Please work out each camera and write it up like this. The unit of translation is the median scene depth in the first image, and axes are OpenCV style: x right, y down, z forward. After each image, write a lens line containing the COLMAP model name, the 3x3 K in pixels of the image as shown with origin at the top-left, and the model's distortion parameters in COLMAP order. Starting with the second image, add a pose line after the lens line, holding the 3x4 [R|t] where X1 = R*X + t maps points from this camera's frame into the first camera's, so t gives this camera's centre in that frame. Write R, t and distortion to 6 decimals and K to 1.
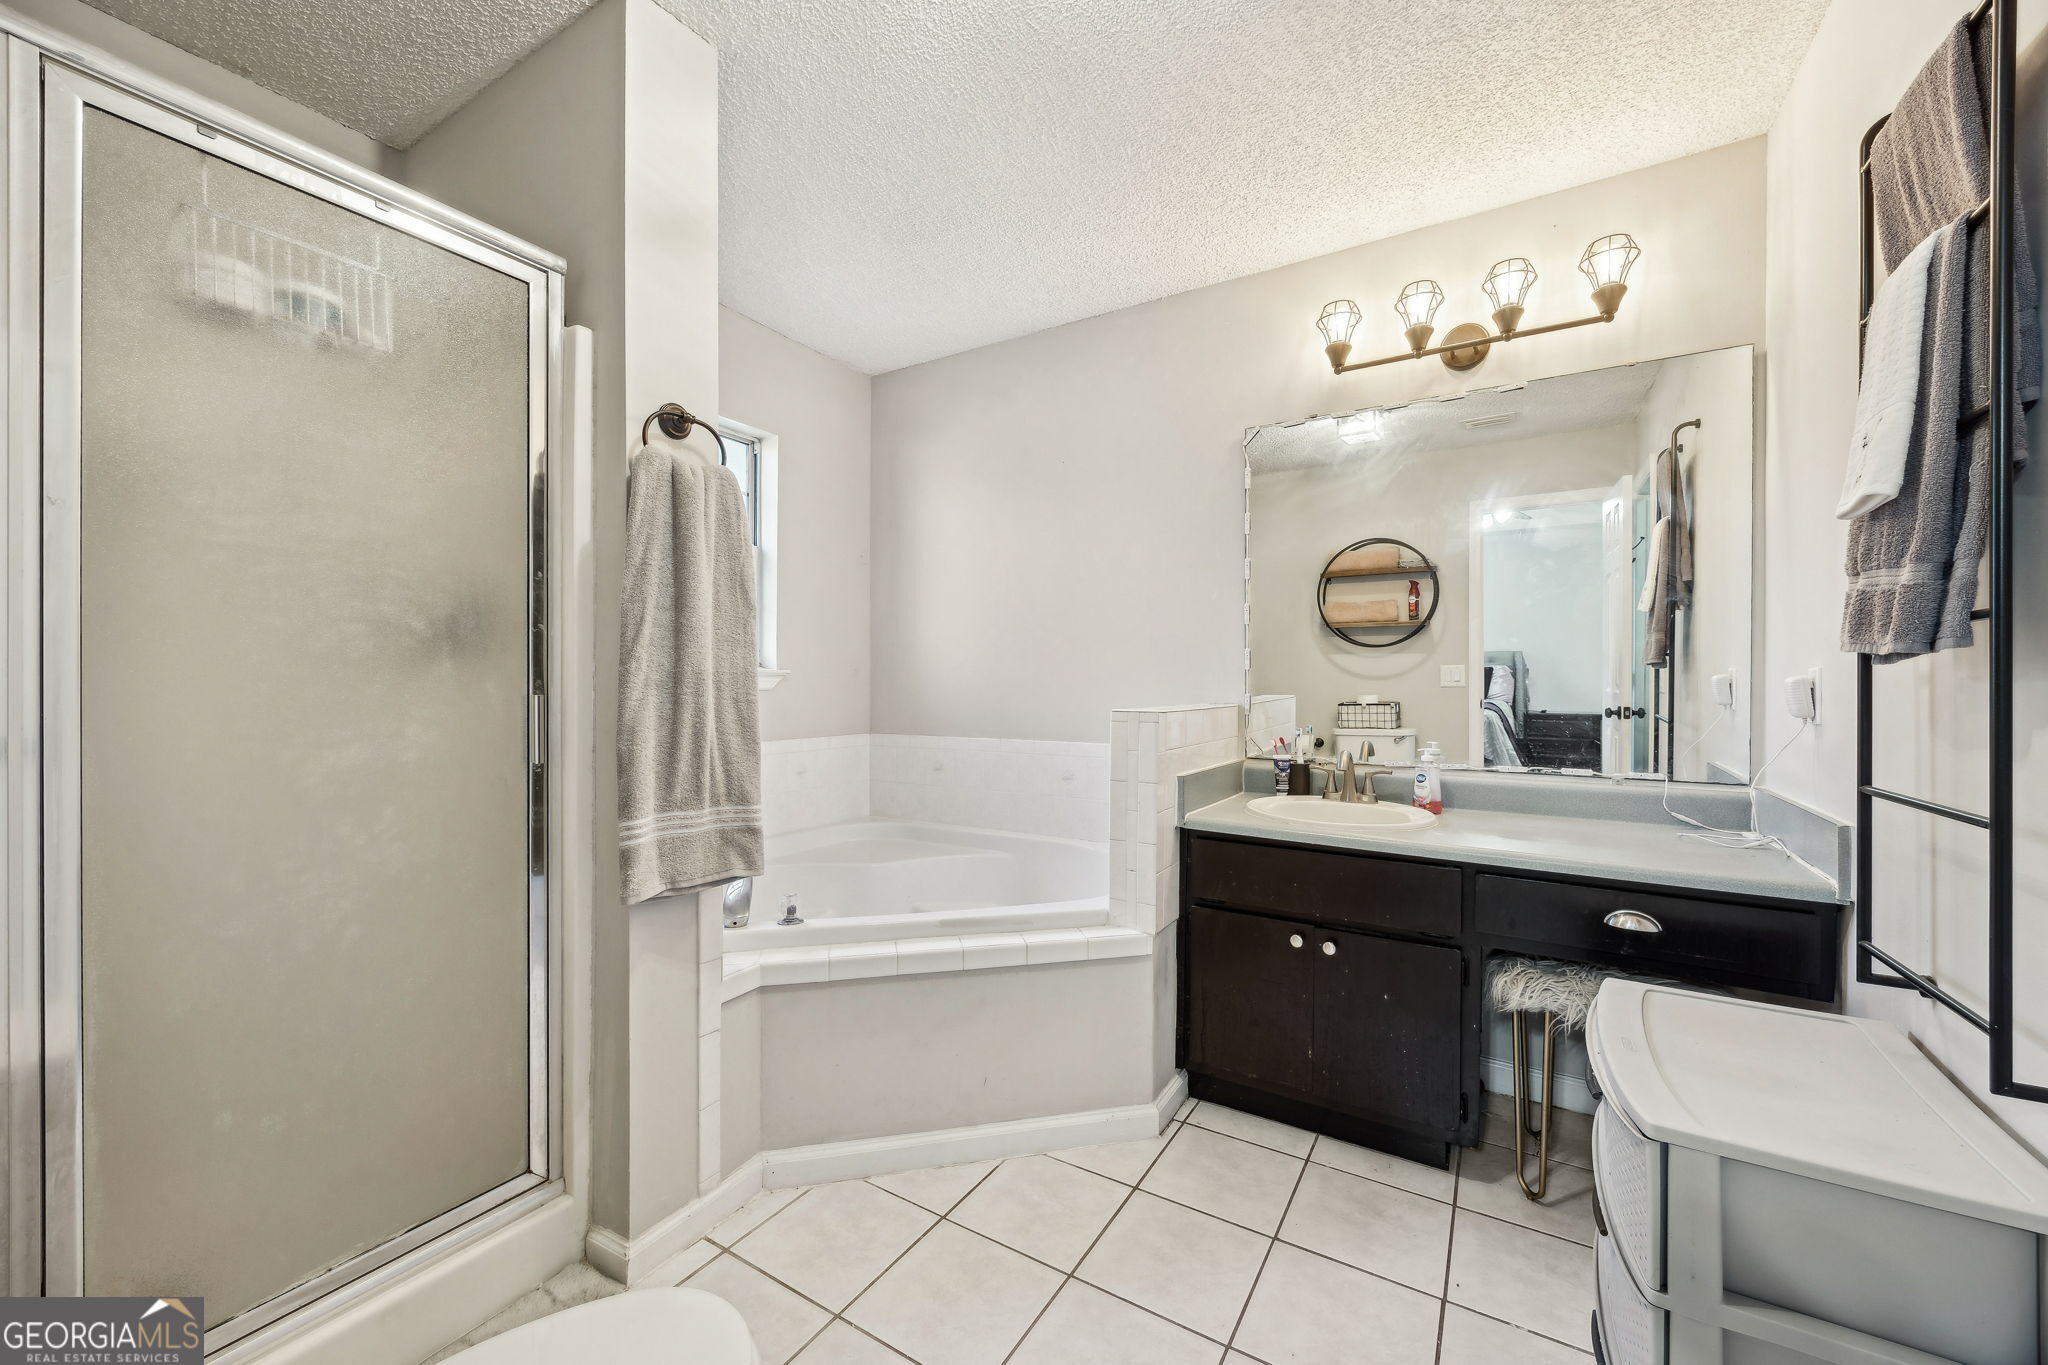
lens RADIAL K [[788.4, 0, 1022.5], [0, 788.4, 681.3], [0, 0, 1]] dist [0.000787, -0.000515]
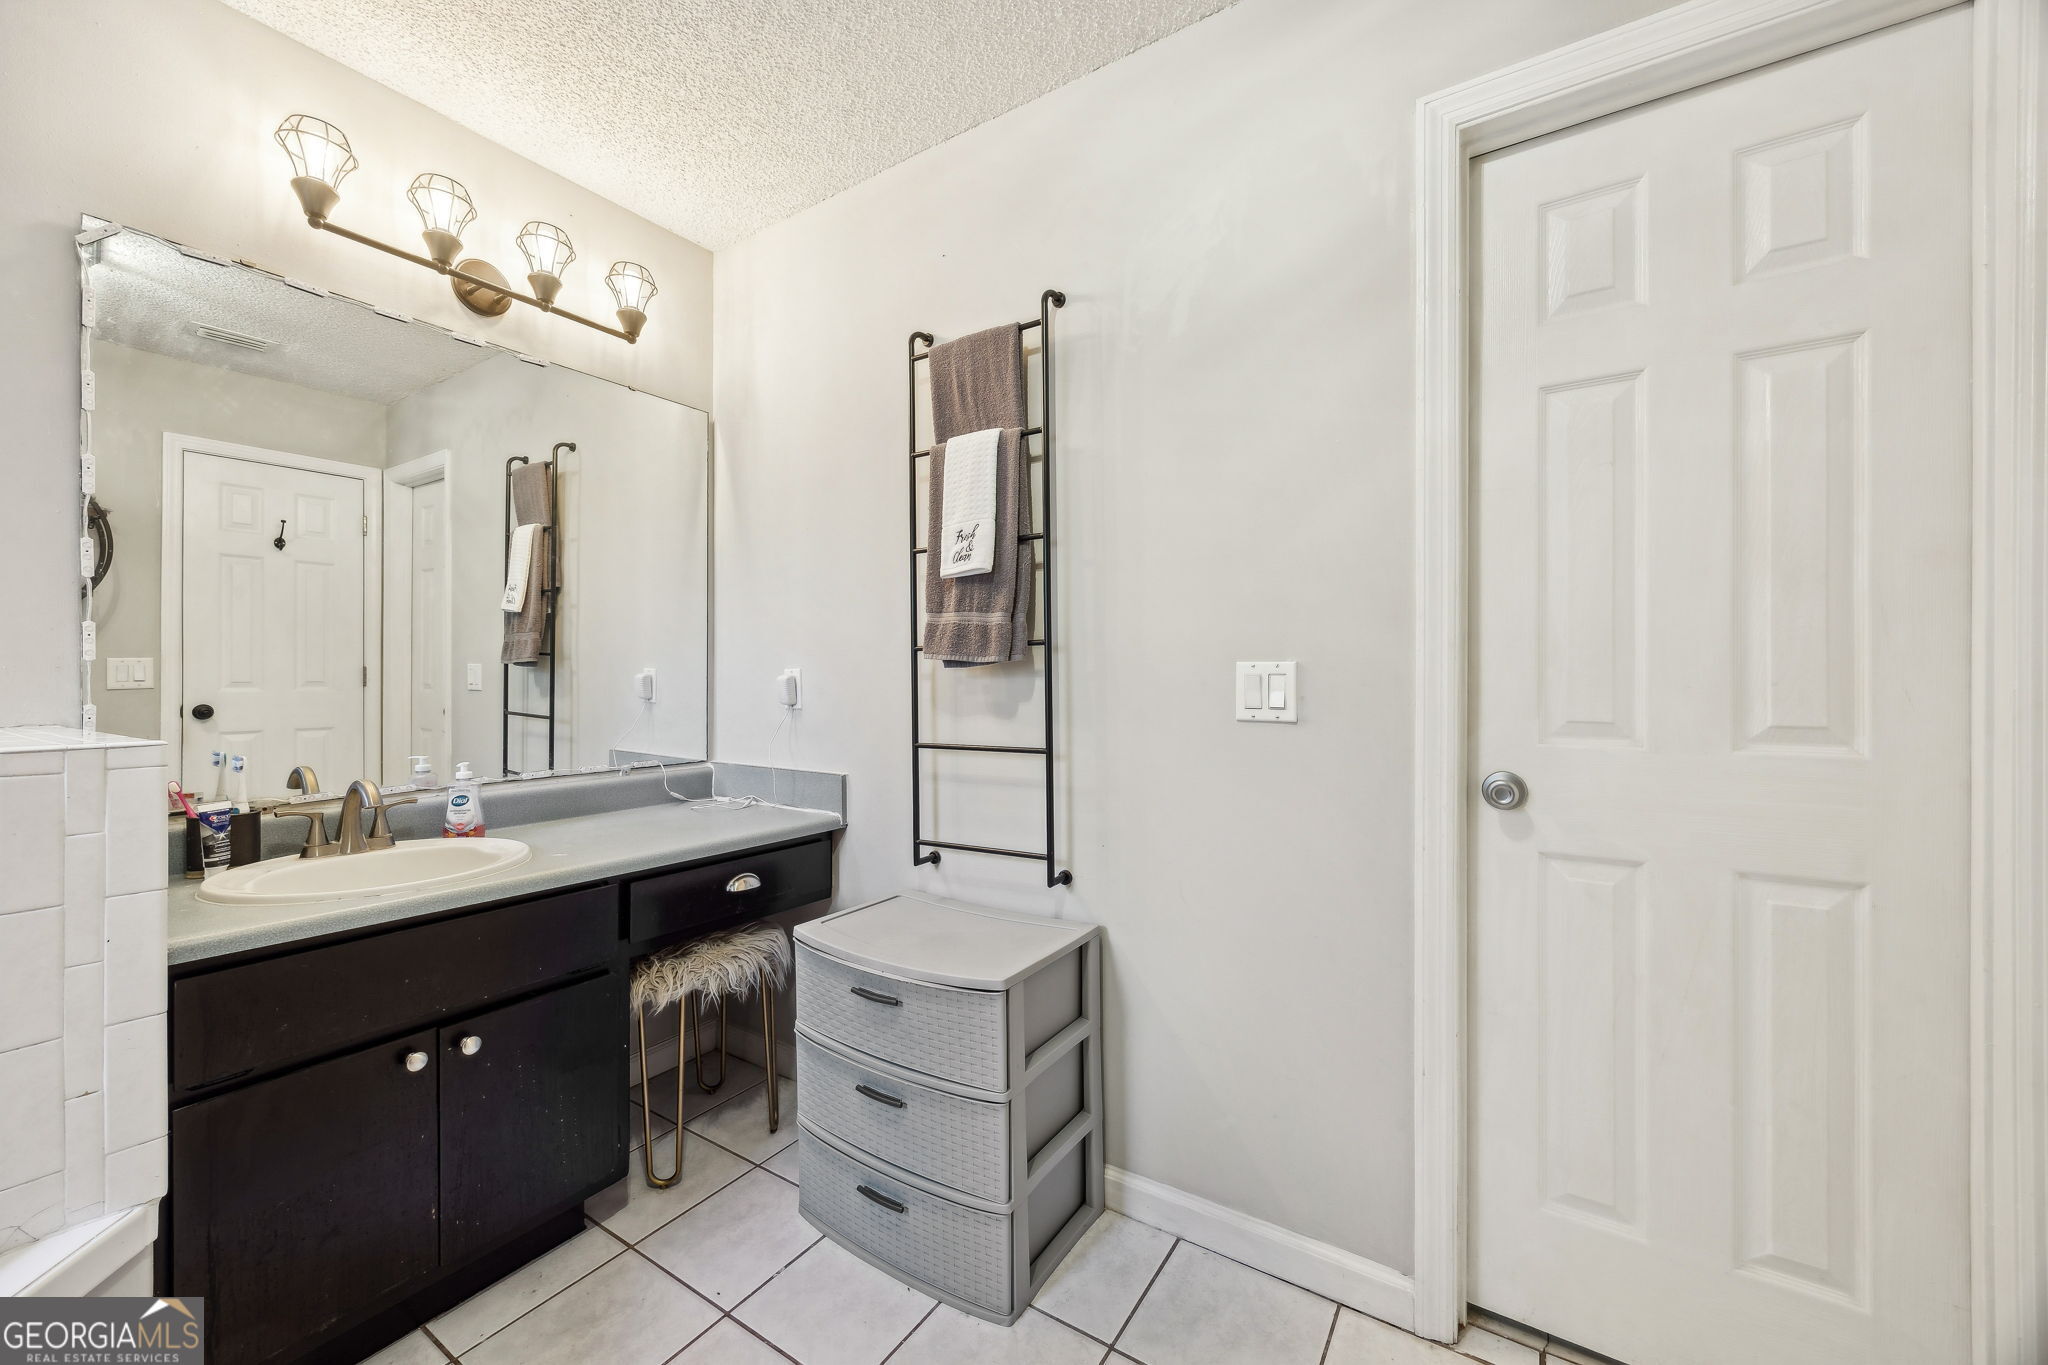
lens RADIAL K [[788.4, 0, 1022.0], [0, 788.4, 677.2], [0, 0, 1]] dist [0.000787, -0.000515]
pose [[0.012896, -0.001024, 0.999916, -0.322891], [0.004380, 0.999990, 0.000967, -0.001052], [-0.999907, 0.004367, 0.012901, 0.461162]]
